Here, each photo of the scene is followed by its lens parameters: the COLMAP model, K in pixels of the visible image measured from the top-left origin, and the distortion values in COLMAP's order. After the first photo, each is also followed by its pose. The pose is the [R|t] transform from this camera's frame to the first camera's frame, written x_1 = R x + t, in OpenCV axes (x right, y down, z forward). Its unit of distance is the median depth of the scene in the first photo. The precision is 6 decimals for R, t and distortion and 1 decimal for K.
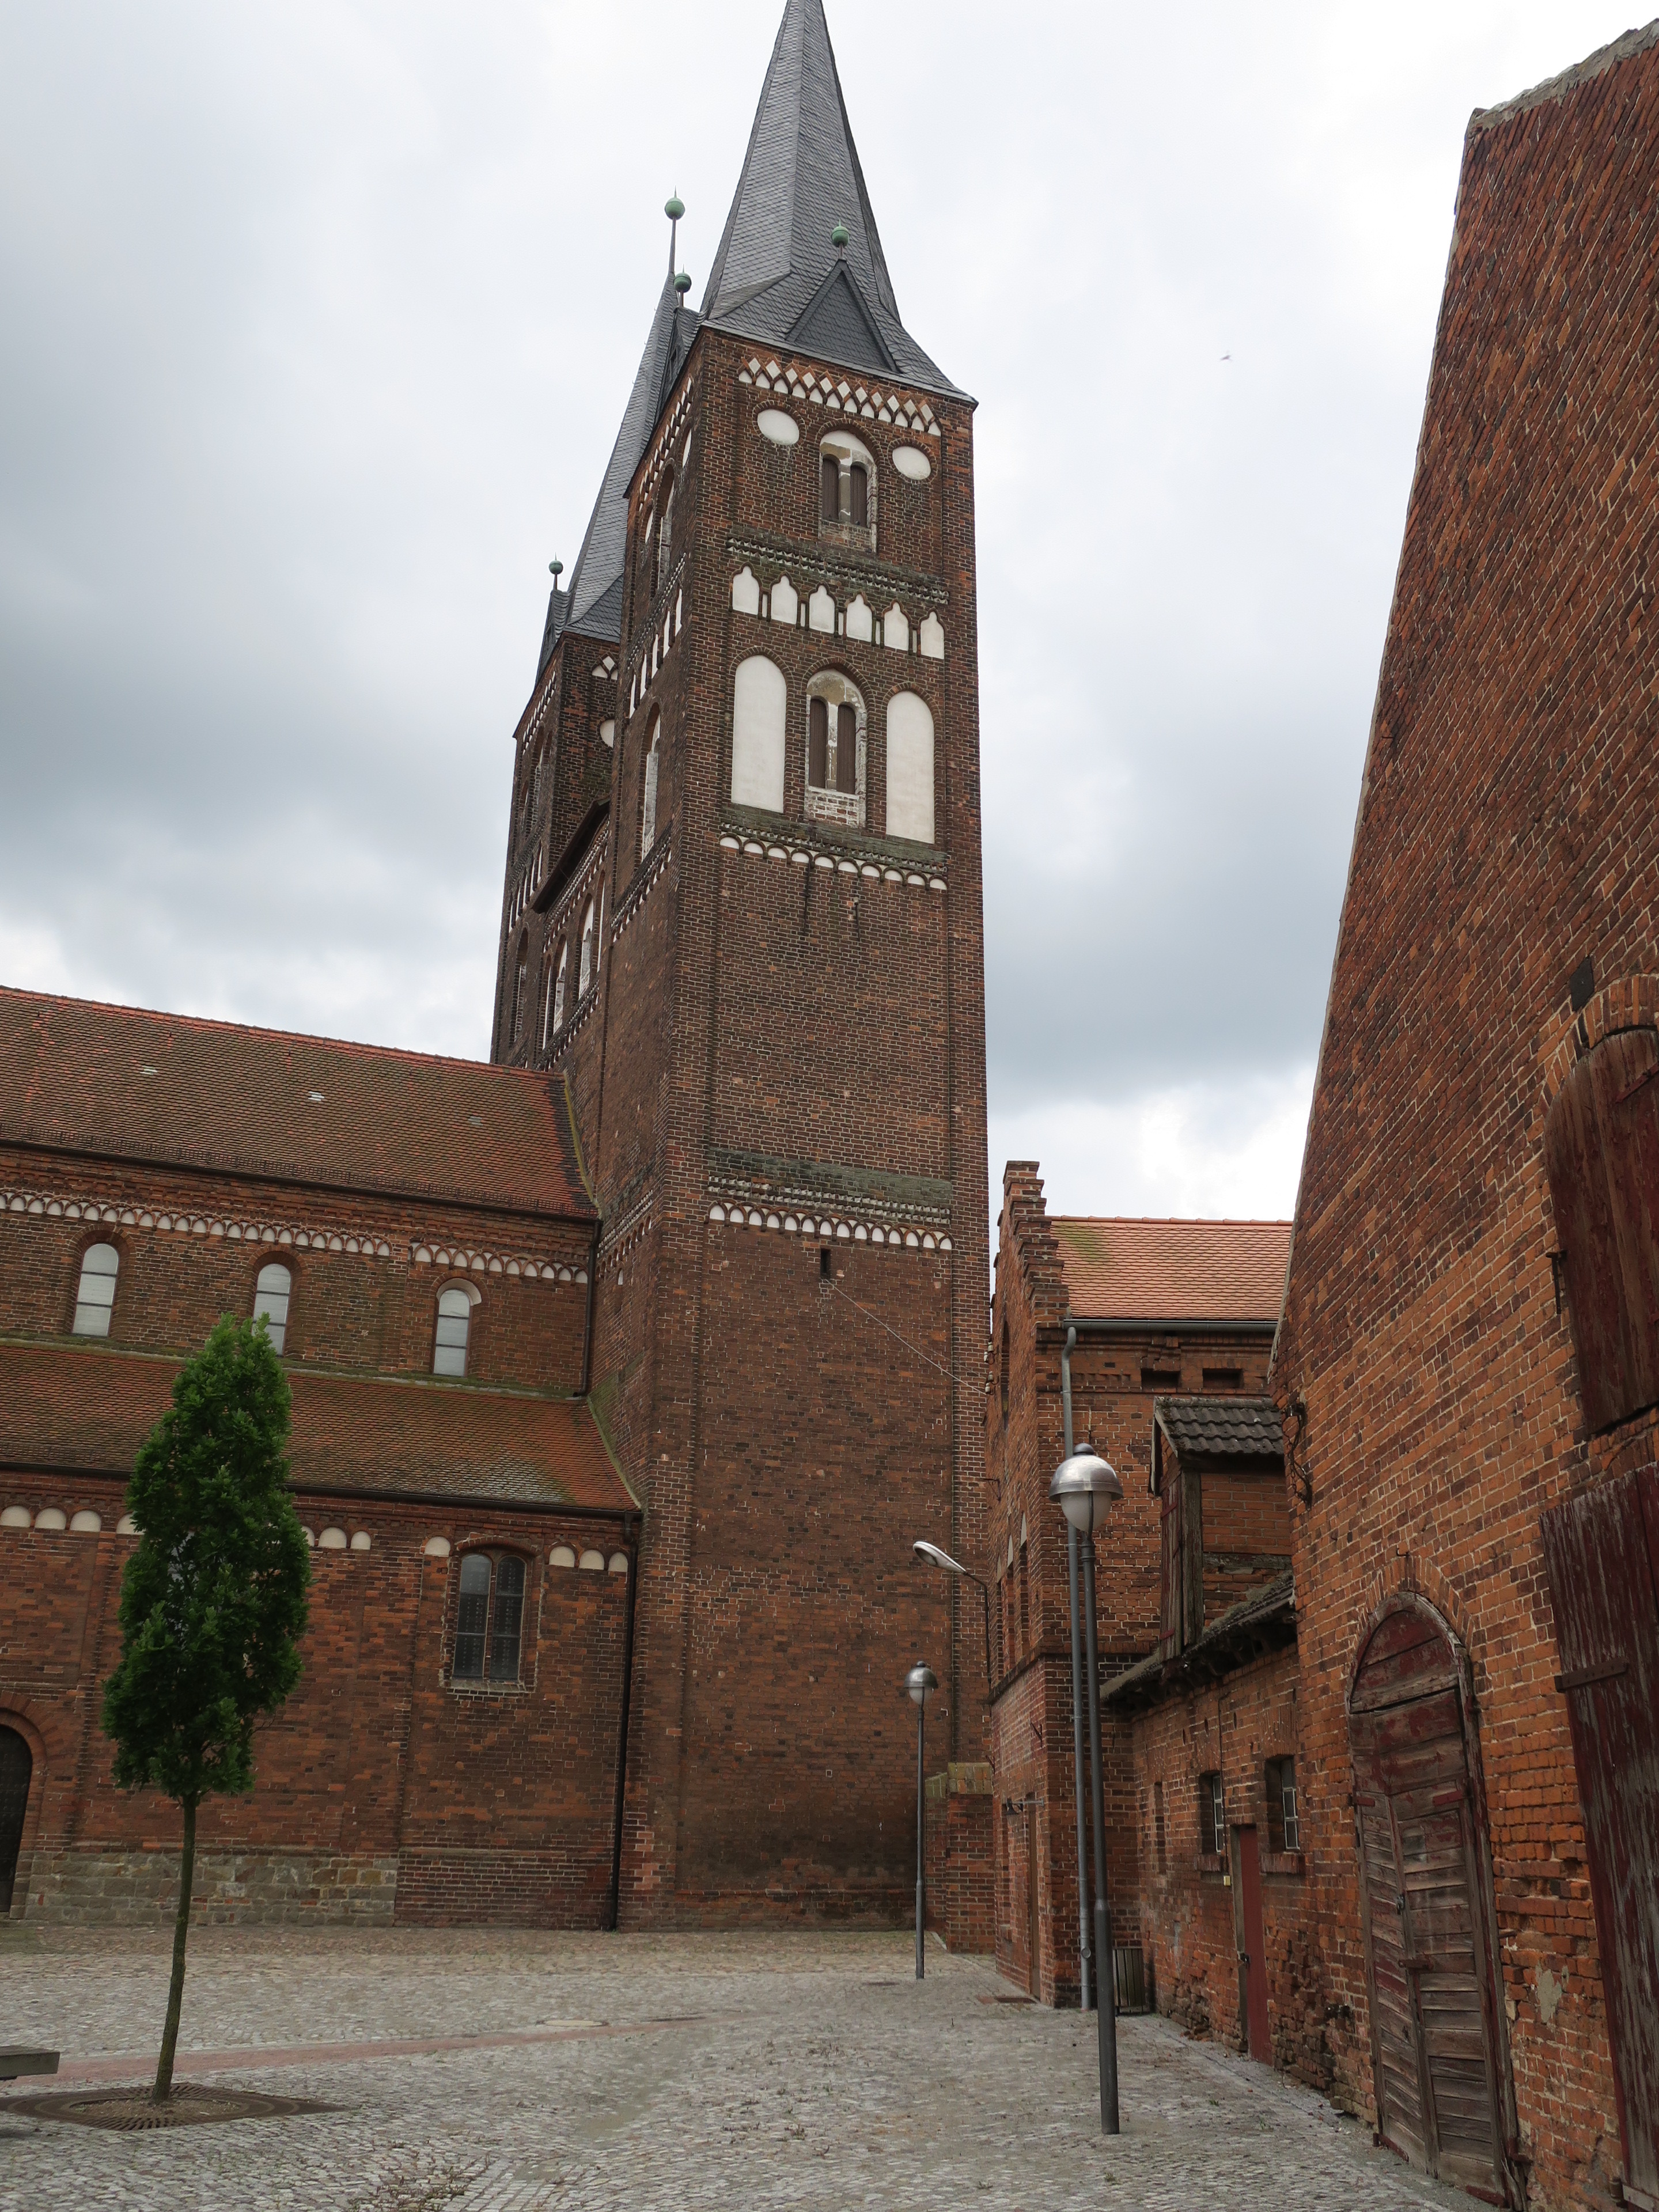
lens RADIAL K [[1973.2, 0, 829.5], [0, 1973.2, 1106.0], [0, 0, 1]] dist [-0.000036, -0.007748]
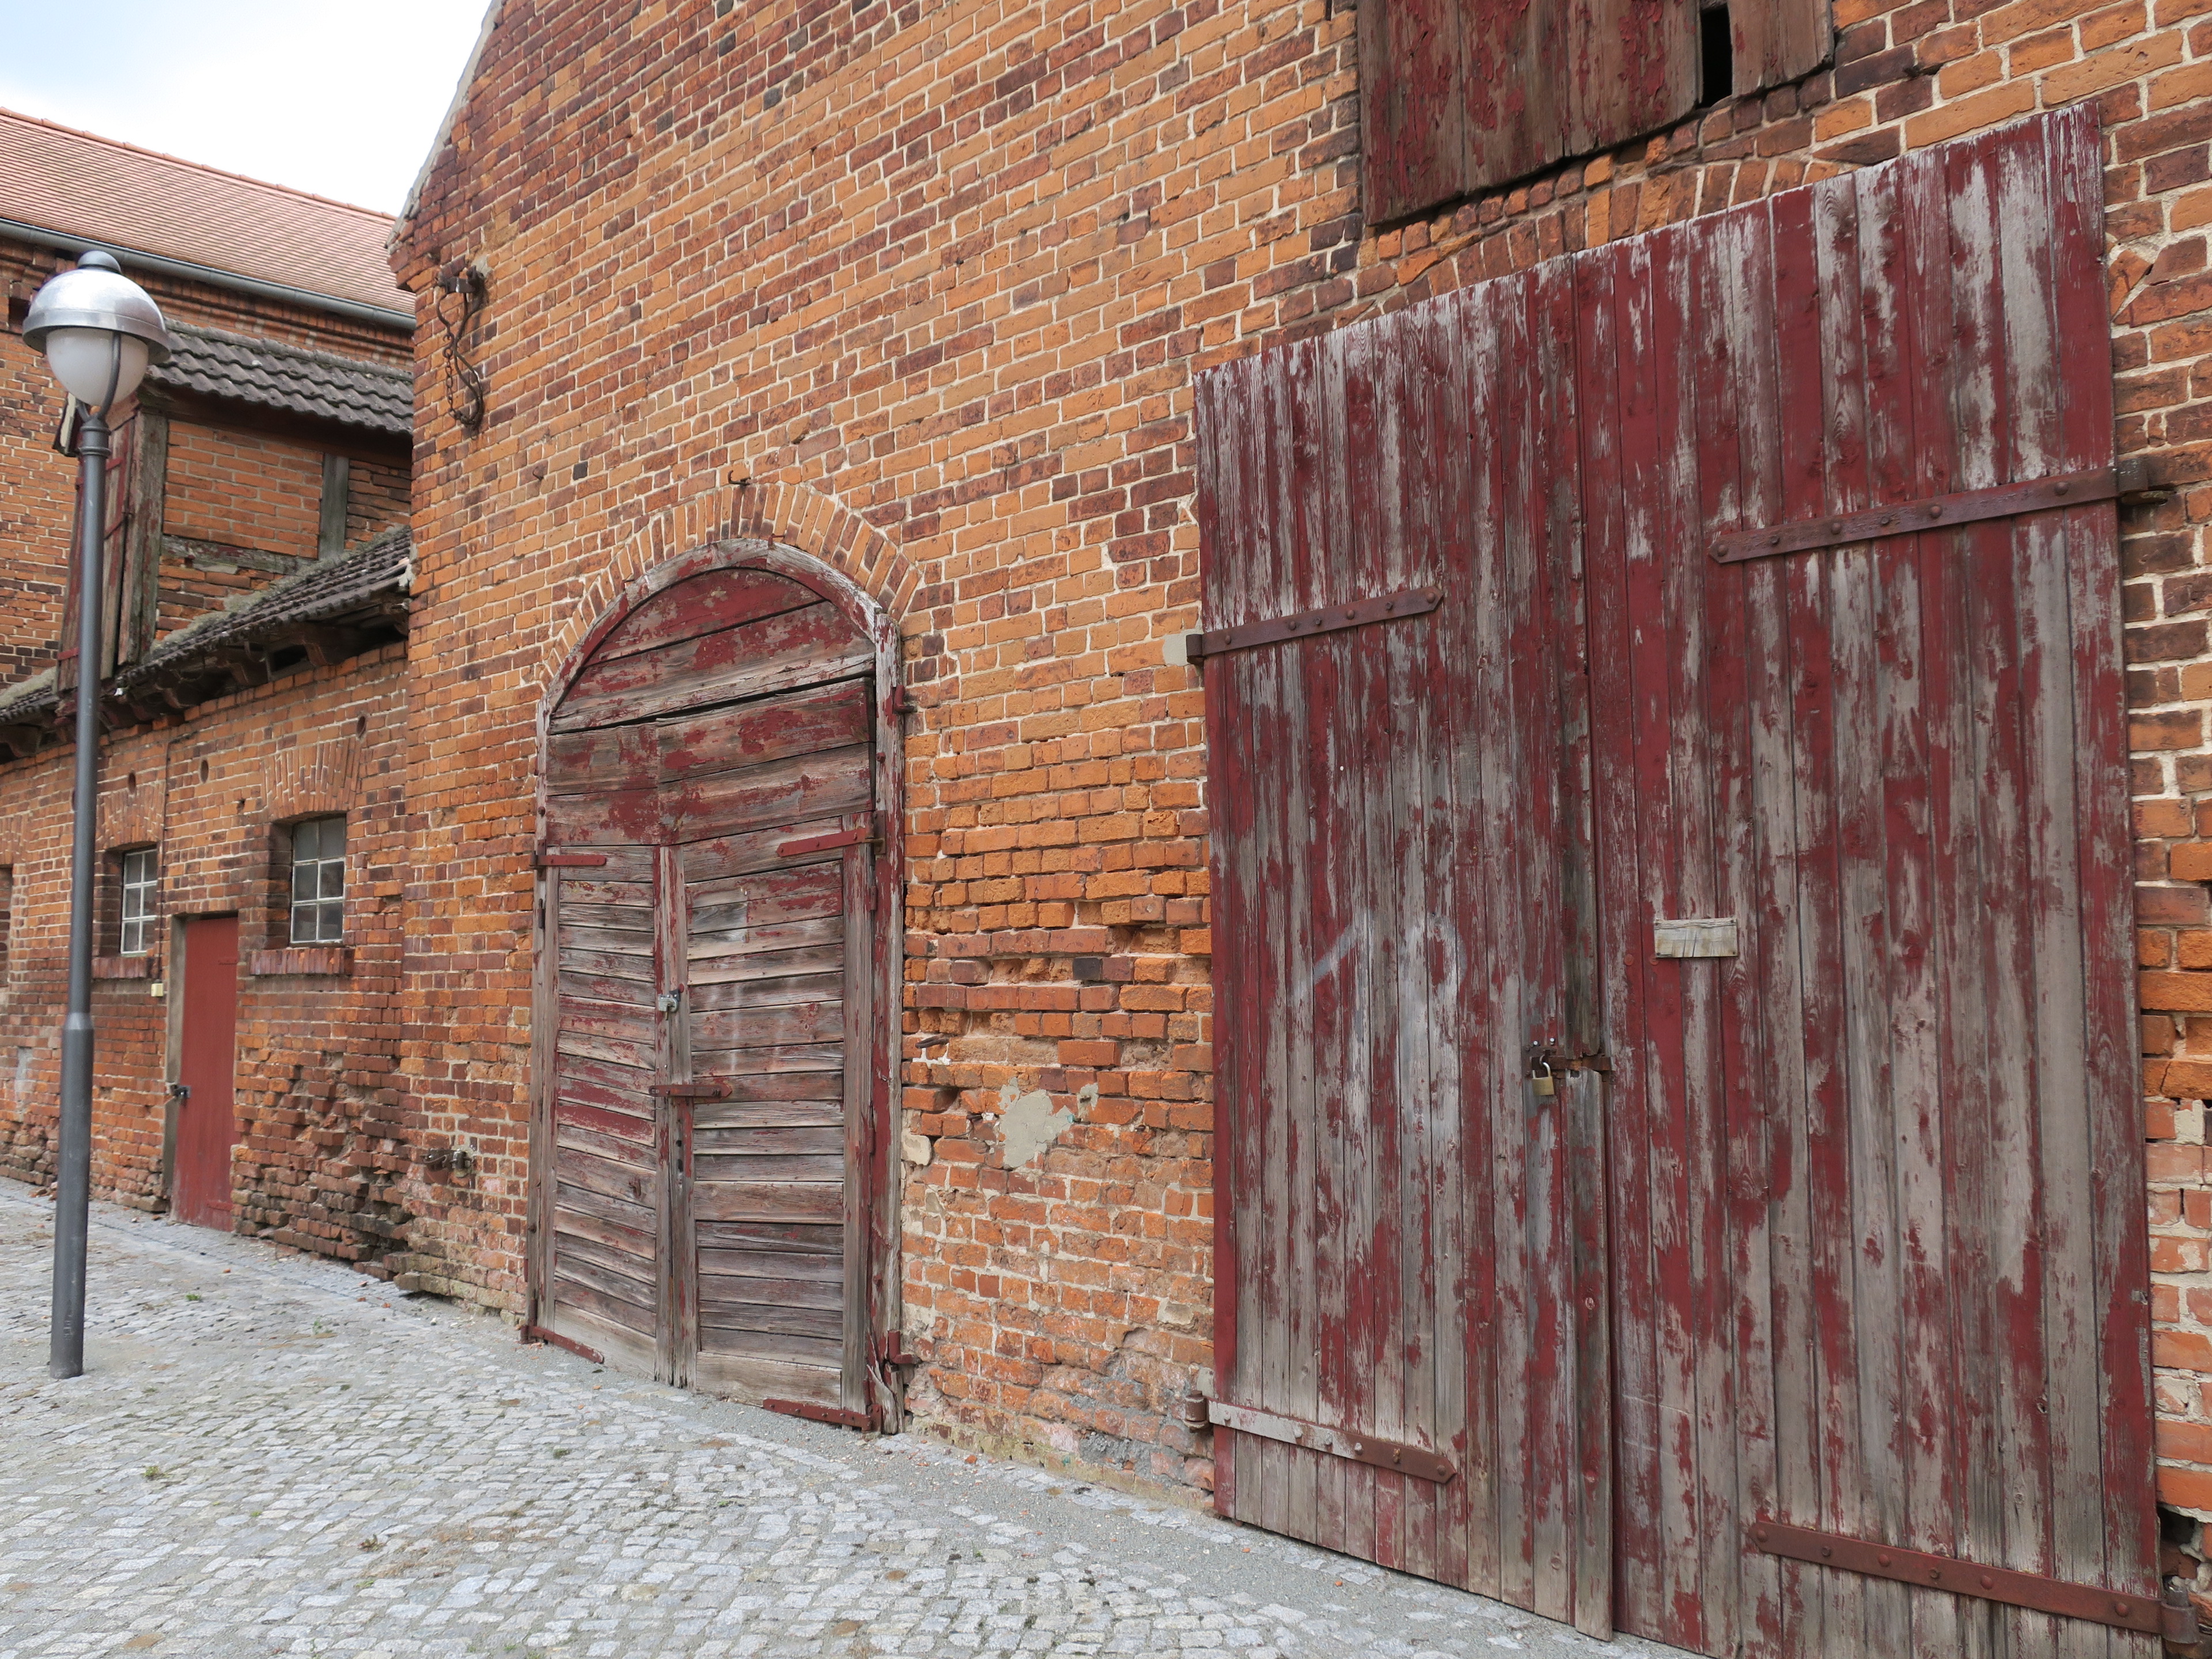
lens RADIAL K [[1973.2, 0, 1105.1], [0, 1973.2, 832.5], [0, 0, 1]] dist [-0.000036, -0.007748]
pose [[0.733146, 0.037974, 0.679010, -0.041330], [-0.230191, 0.953362, 0.195227, 0.172697], [-0.639928, -0.299432, 0.707695, 0.421621]]
